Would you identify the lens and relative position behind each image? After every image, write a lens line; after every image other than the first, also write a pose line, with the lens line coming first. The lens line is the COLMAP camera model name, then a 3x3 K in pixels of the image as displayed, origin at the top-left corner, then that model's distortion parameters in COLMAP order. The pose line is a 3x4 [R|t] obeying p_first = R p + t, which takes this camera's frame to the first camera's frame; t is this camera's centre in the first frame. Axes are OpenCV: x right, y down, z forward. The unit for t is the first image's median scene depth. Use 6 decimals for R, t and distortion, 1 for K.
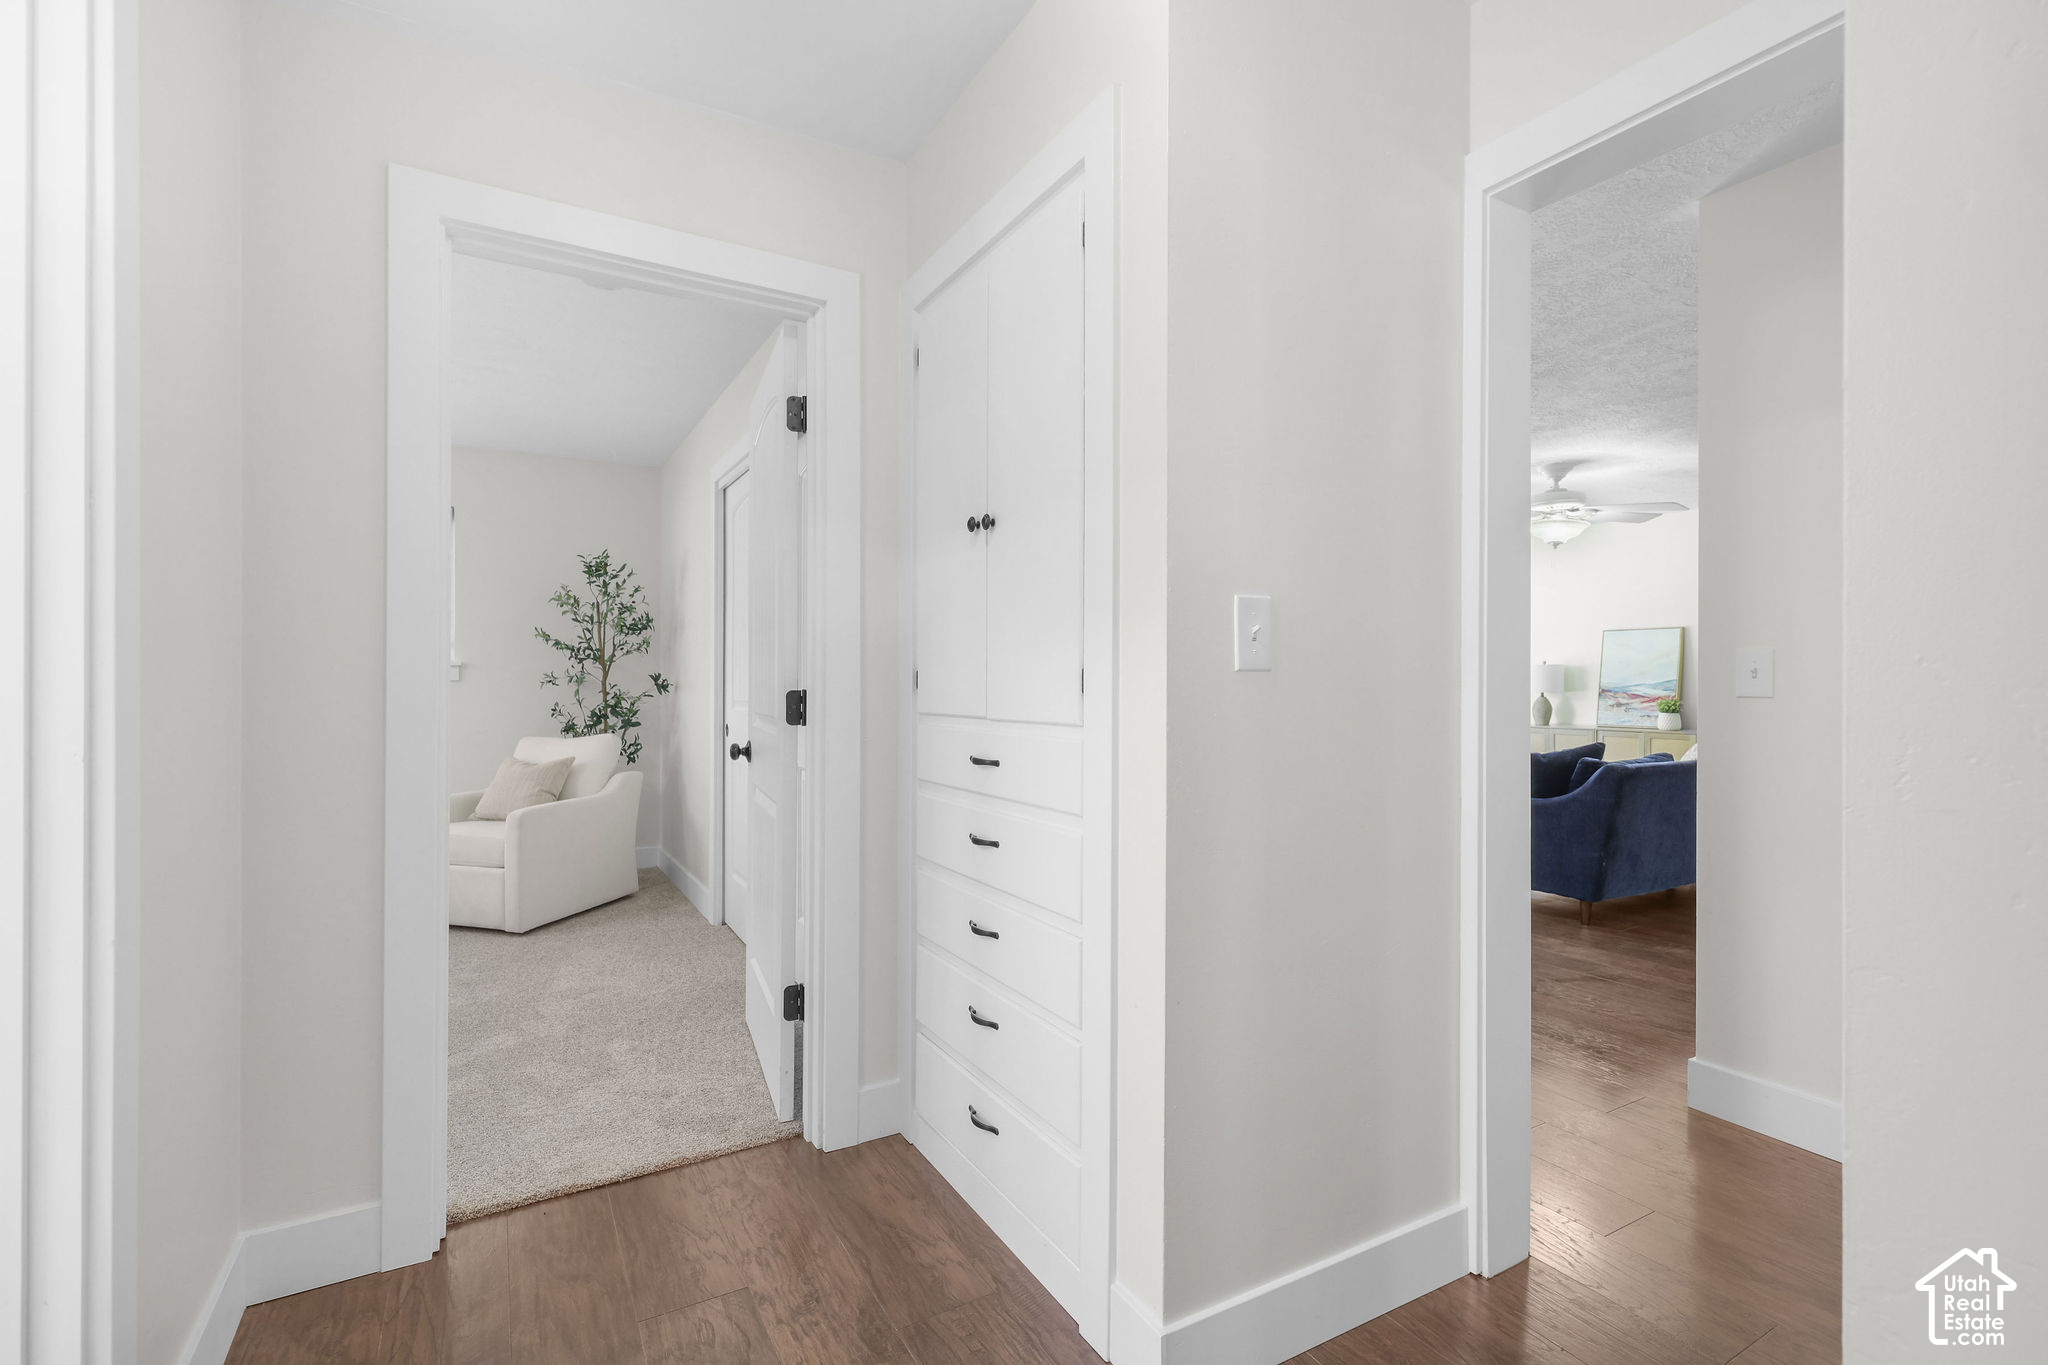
lens RADIAL K [[919.5, 0, 1014.7], [0, 919.5, 687.8], [0, 0, 1]] dist [0.002926, -0.000643]
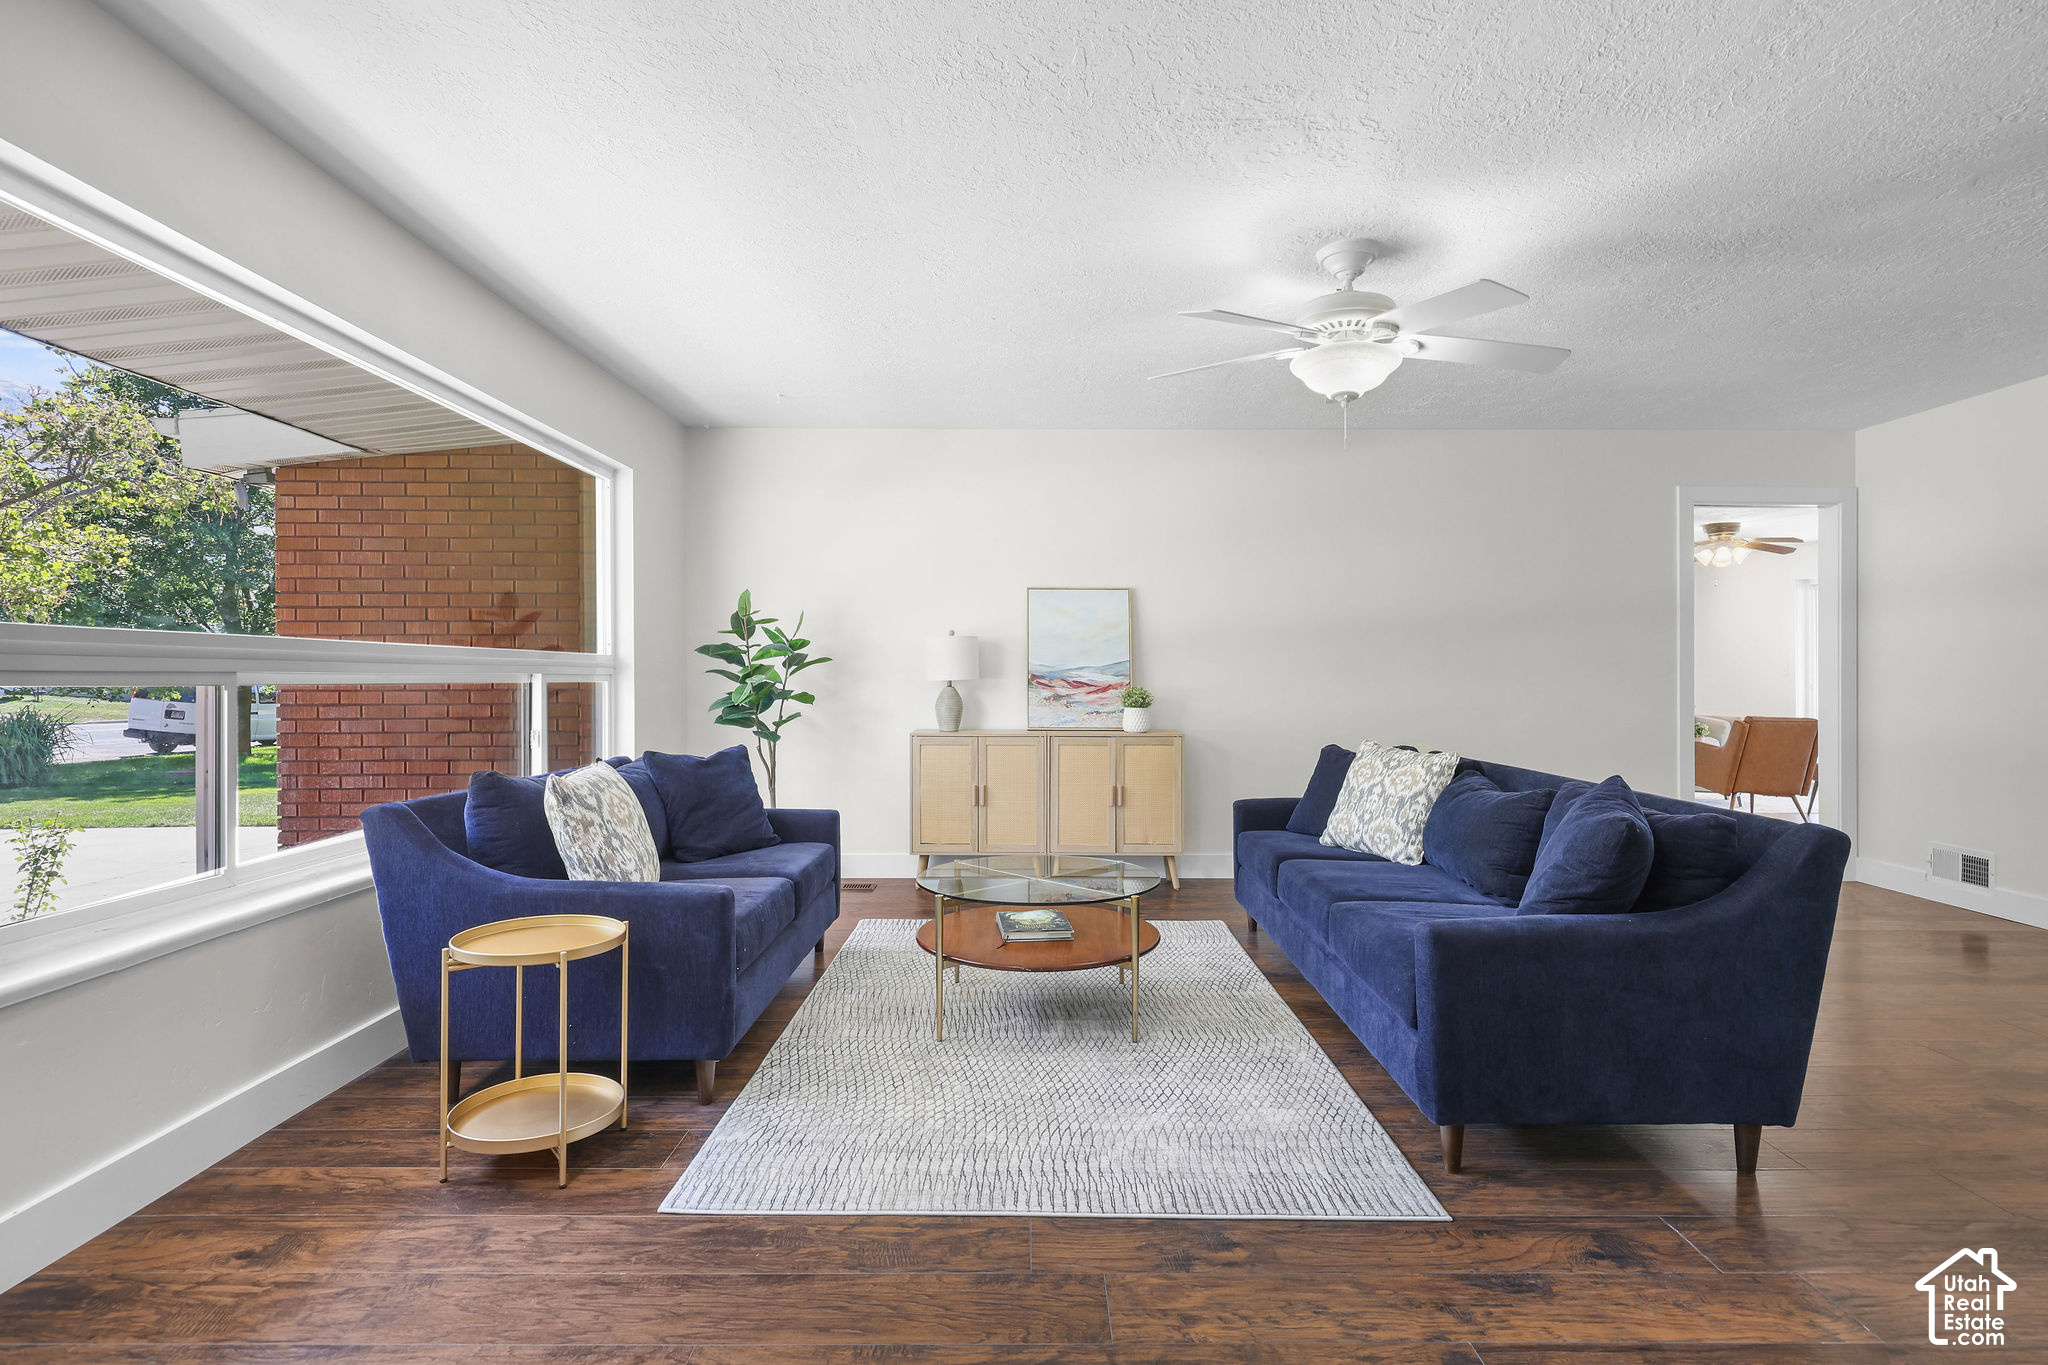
lens RADIAL K [[1028.7, 0, 1032.5], [0, 1028.7, 682.5], [0, 0, 1]] dist [0.003476, -0.000534]
pose [[0.473391, -0.005440, 0.880836, -0.020683], [0.002261, 0.999985, 0.004961, 0.003917], [-0.880850, -0.000357, 0.473396, 0.681828]]
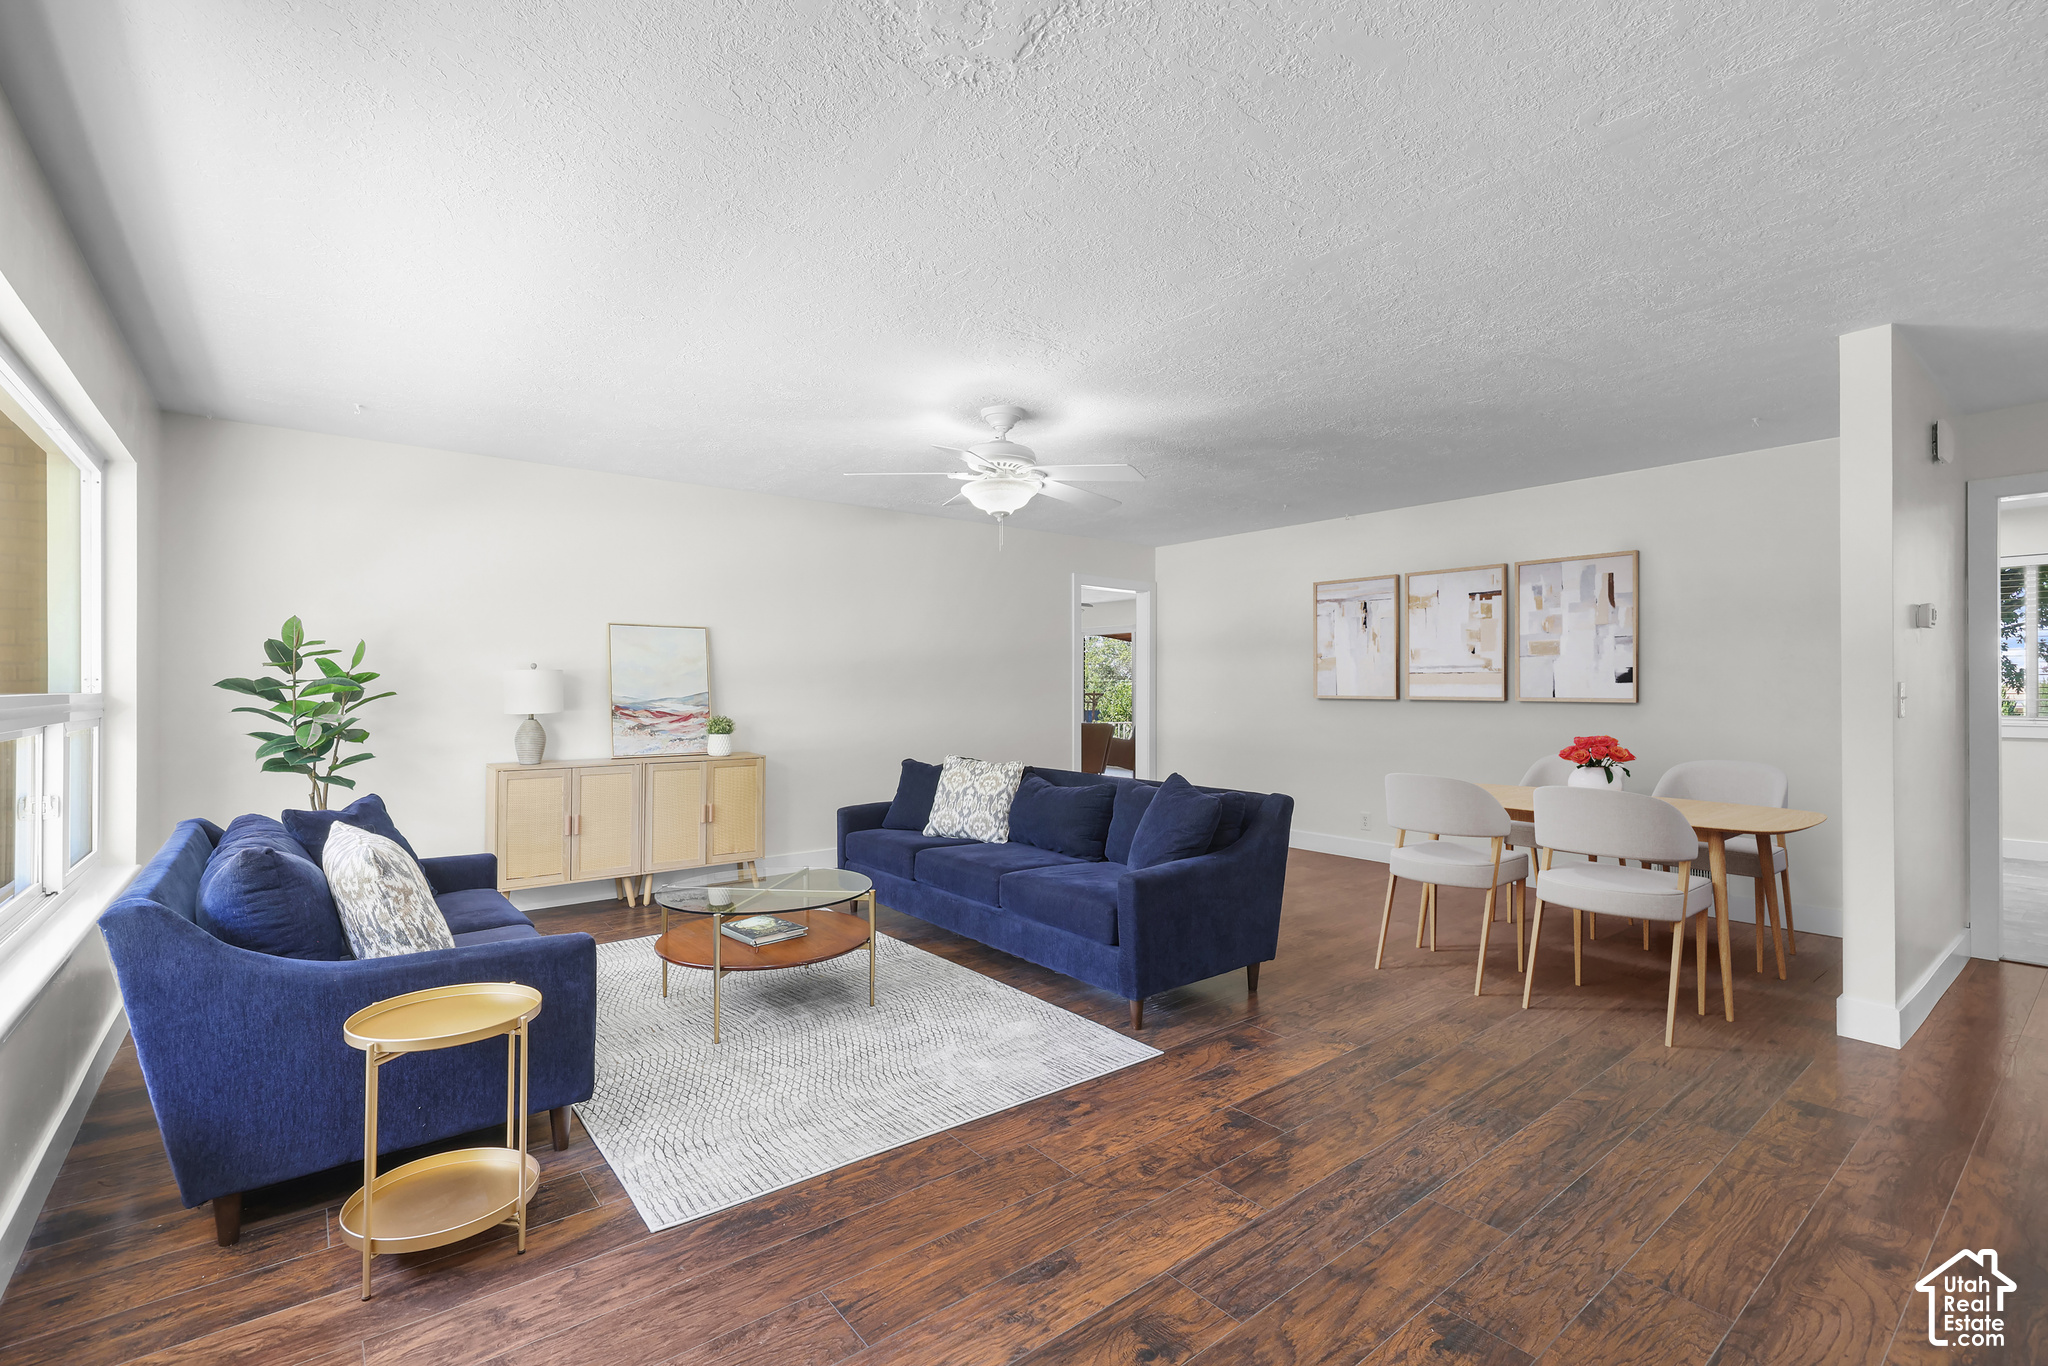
lens RADIAL K [[919.5, 0, 1030.4], [0, 919.5, 685.6], [0, 0, 1]] dist [0.002926, -0.000643]
pose [[-0.182158, -0.000432, 0.983269, -0.120551], [0.004827, 0.999987, 0.001333, -0.014110], [-0.983257, 0.004989, -0.182153, 0.860968]]
